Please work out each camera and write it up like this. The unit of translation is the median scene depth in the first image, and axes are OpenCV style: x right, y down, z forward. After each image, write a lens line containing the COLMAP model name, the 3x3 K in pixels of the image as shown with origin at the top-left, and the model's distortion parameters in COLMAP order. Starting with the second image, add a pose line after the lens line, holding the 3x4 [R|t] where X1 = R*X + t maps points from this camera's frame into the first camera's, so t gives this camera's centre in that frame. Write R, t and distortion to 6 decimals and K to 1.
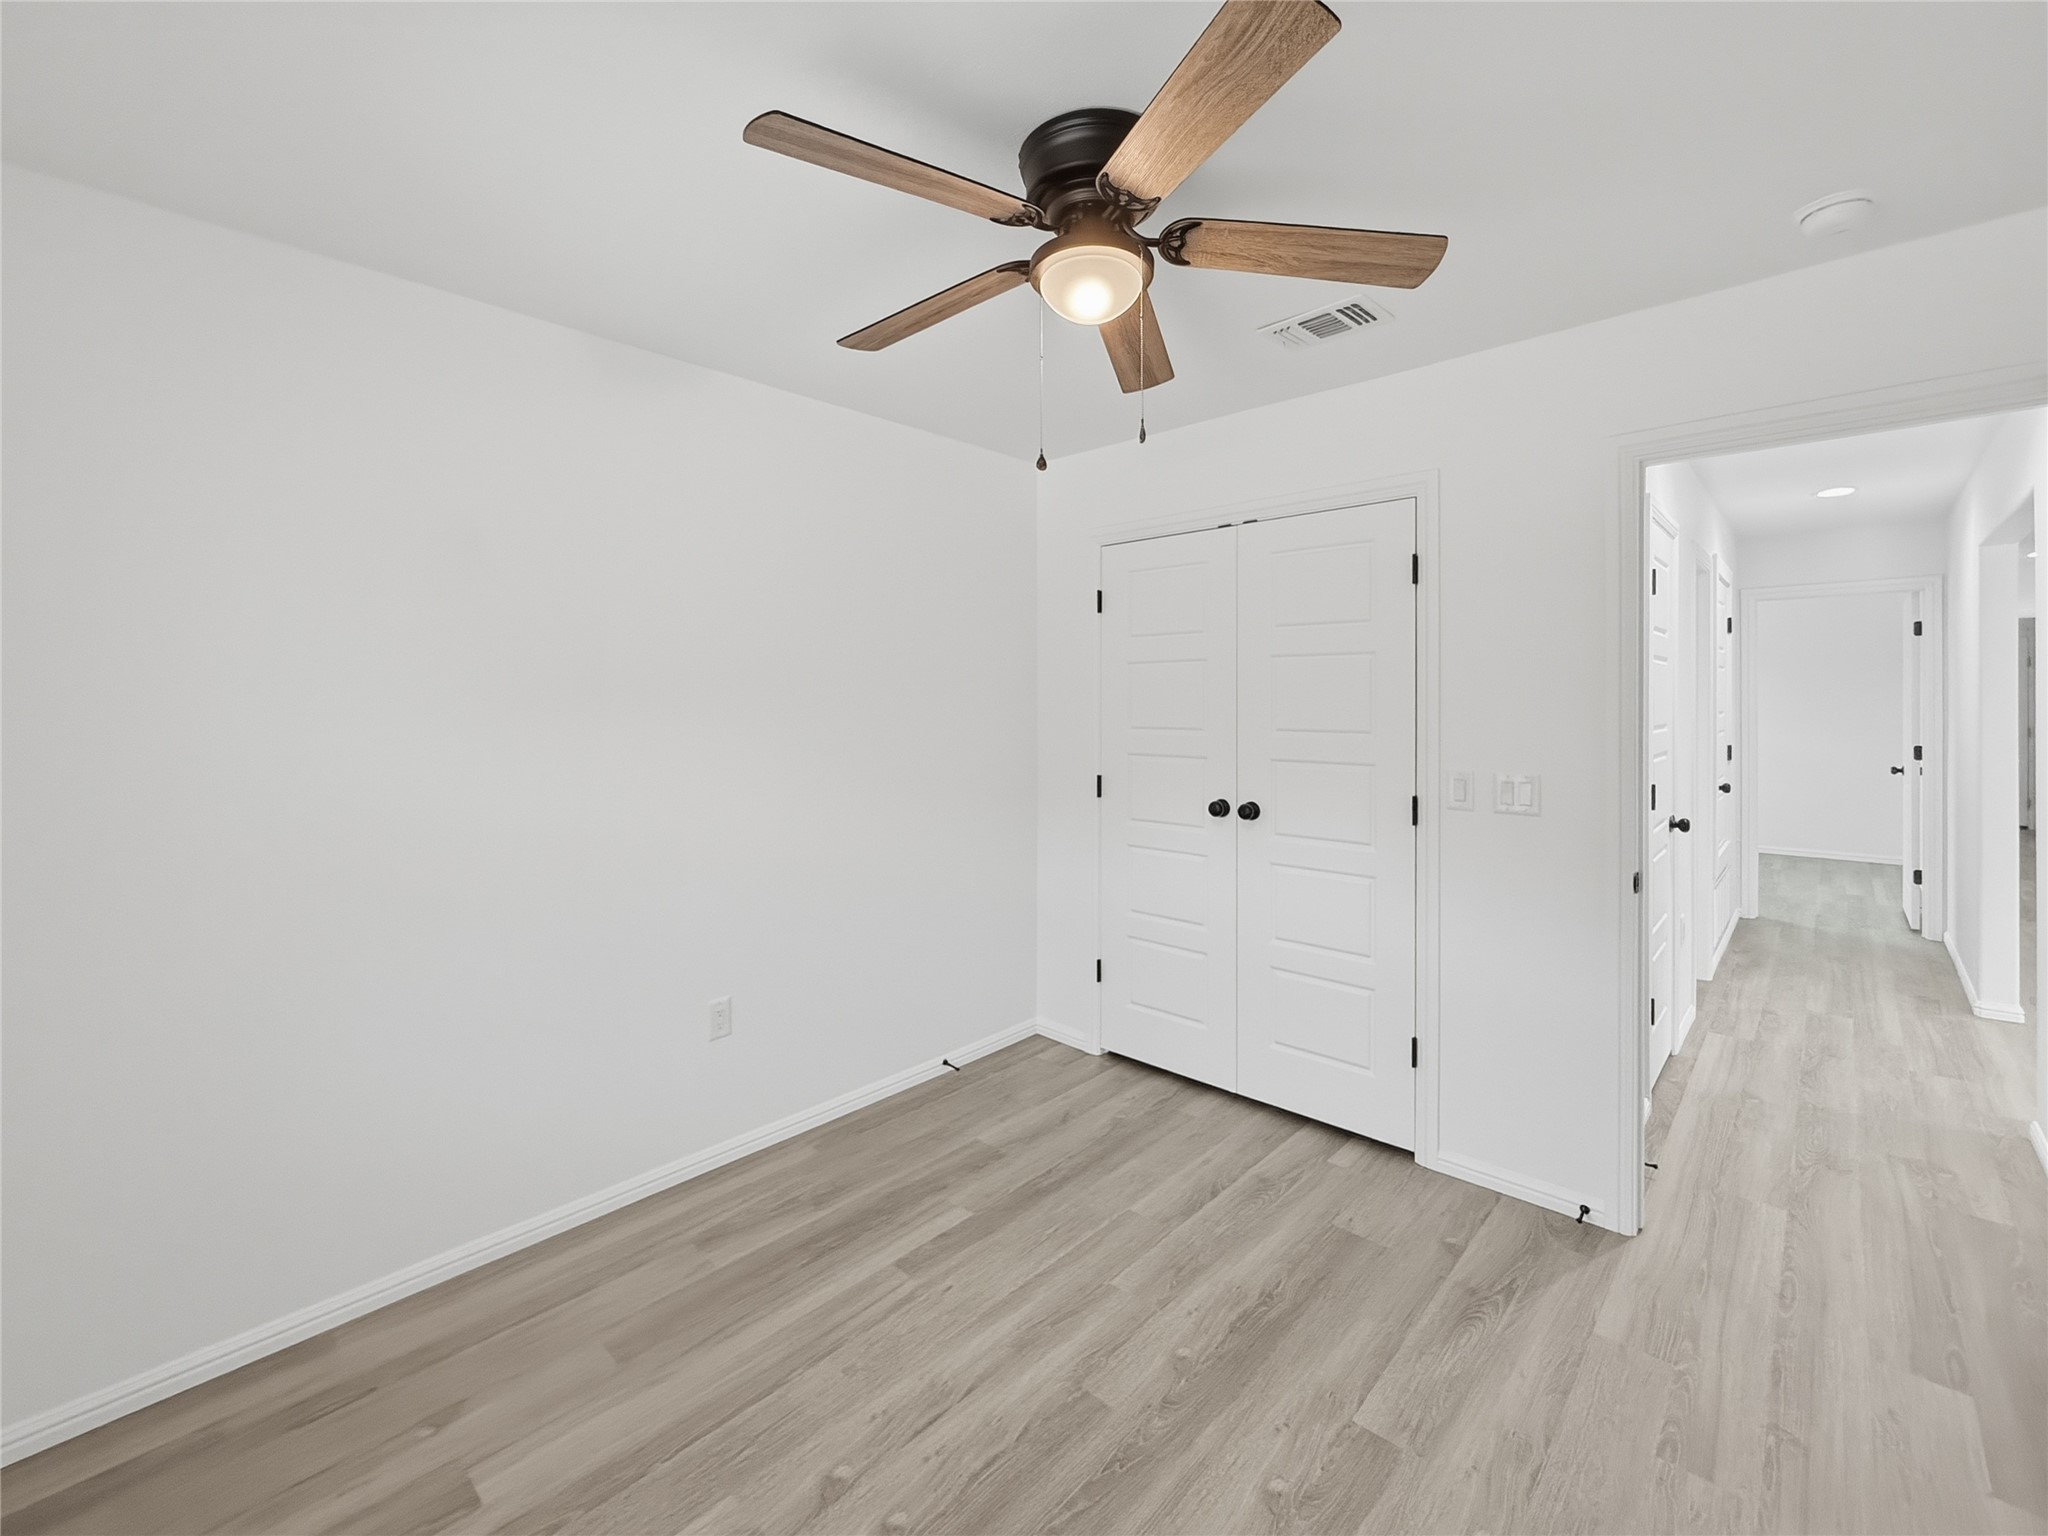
lens RADIAL K [[876.1, 0, 1004.9], [0, 876.1, 700.0], [0, 0, 1]] dist [0.000475, 0.000126]
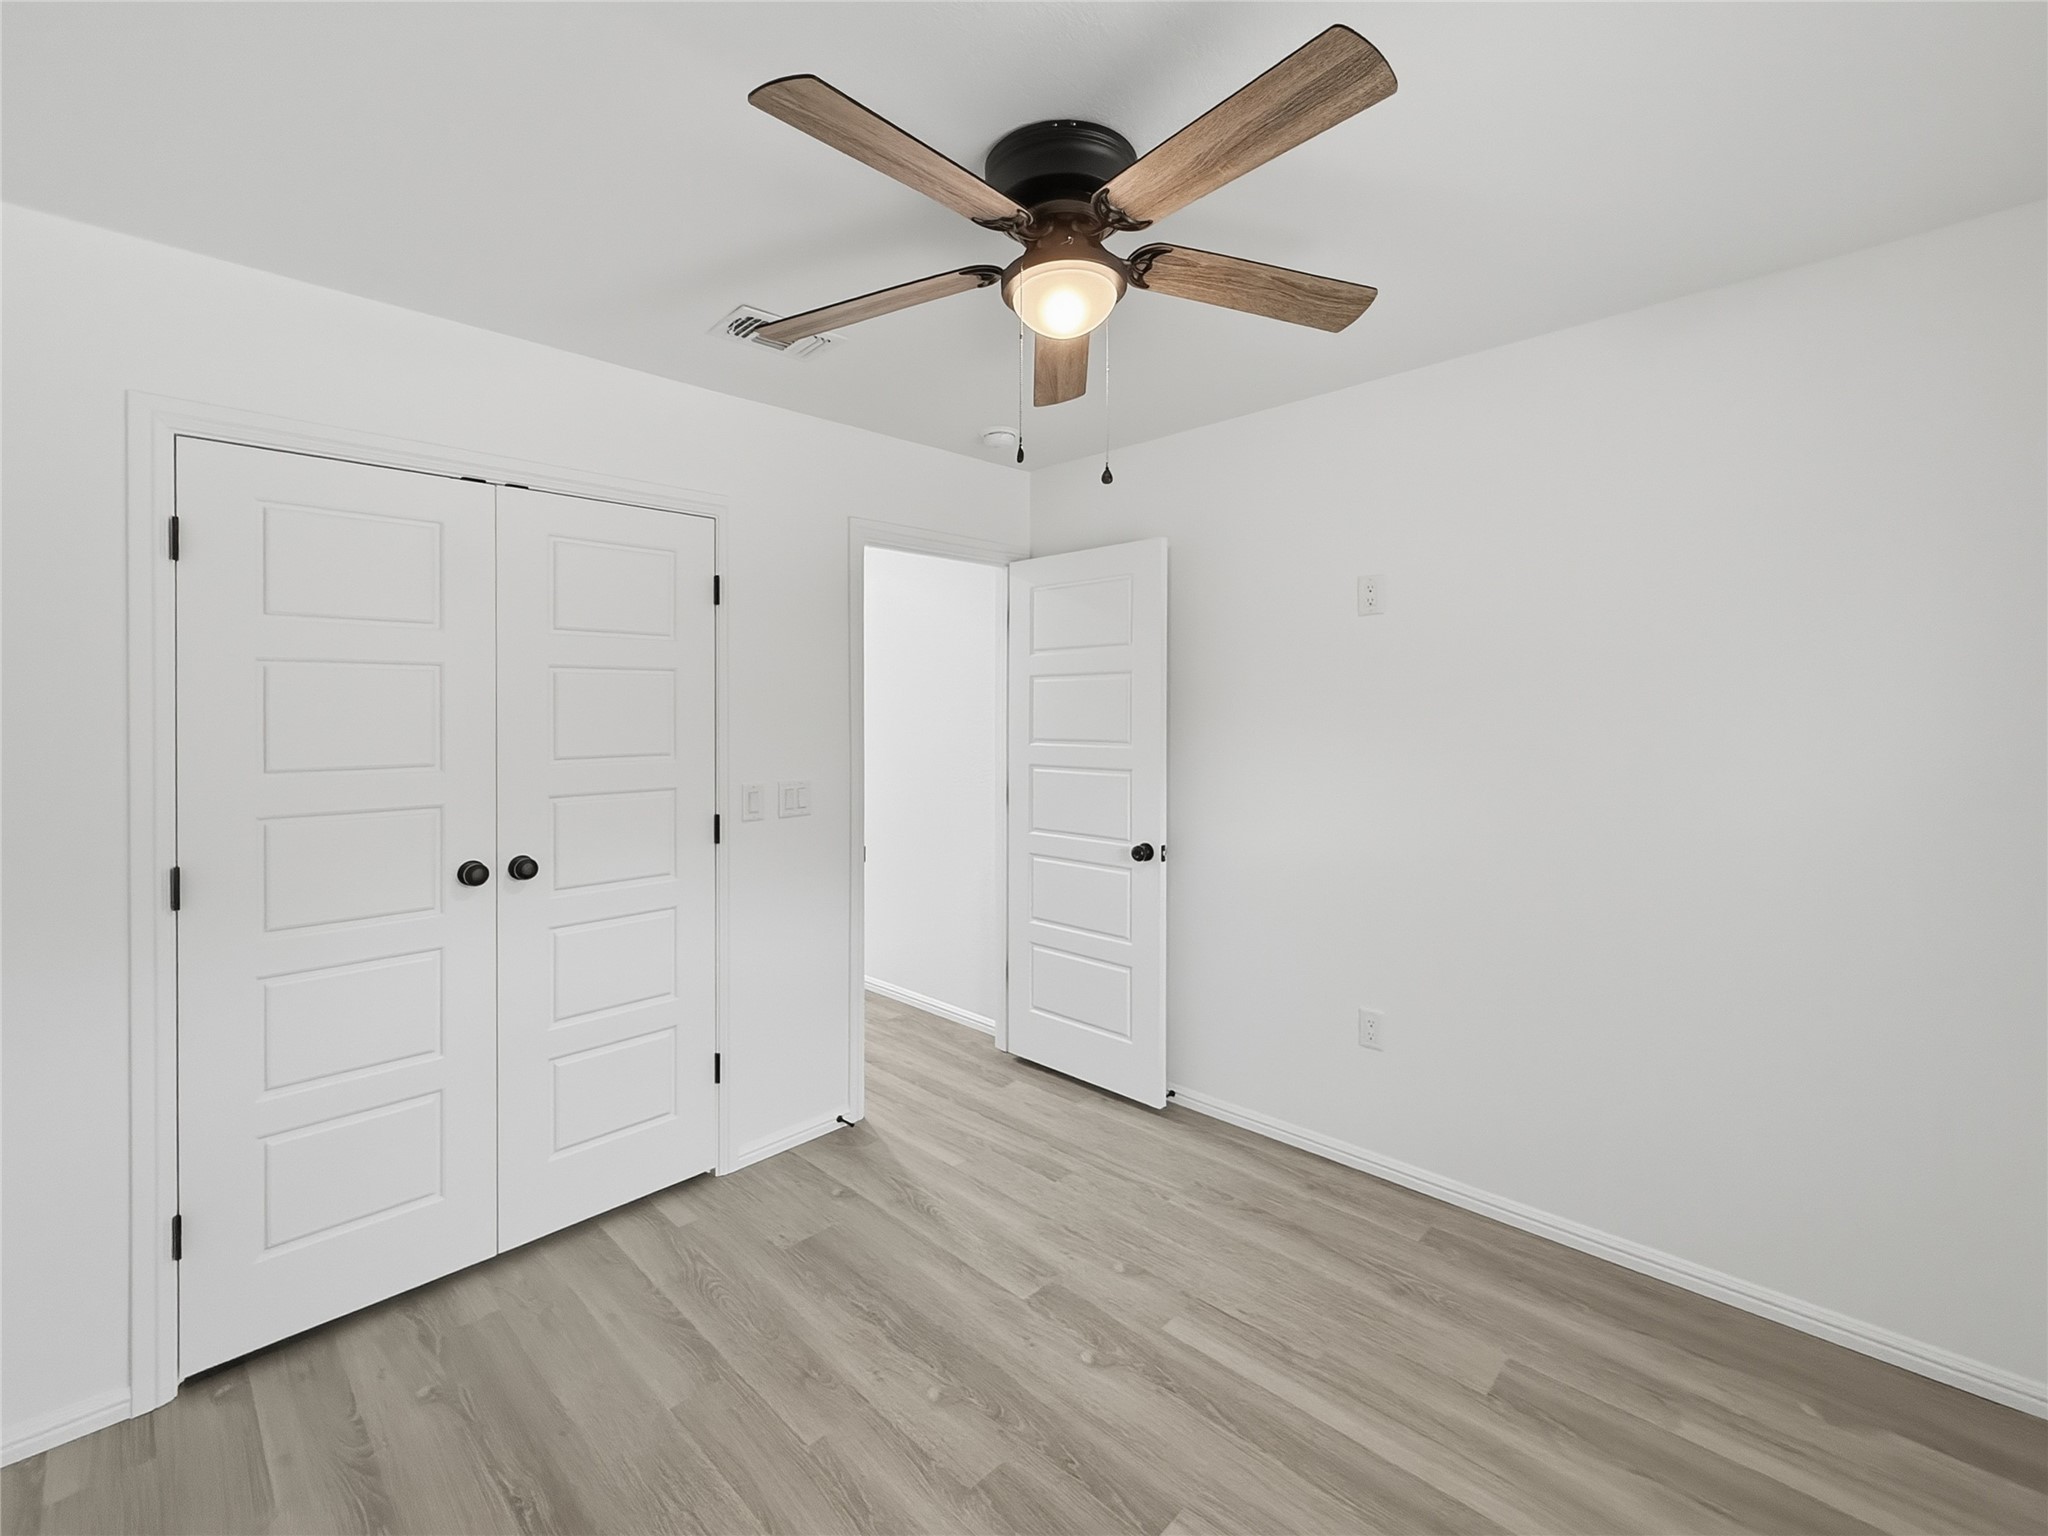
lens RADIAL K [[895.9, 0, 1023.1], [0, 895.9, 723.3], [0, 0, 1]] dist [-0.001829, 0.004266]
pose [[0.010250, -0.008758, 0.999909, -0.692474], [0.004387, 0.999952, 0.008713, -0.003335], [-0.999938, 0.004298, 0.010288, 0.790282]]
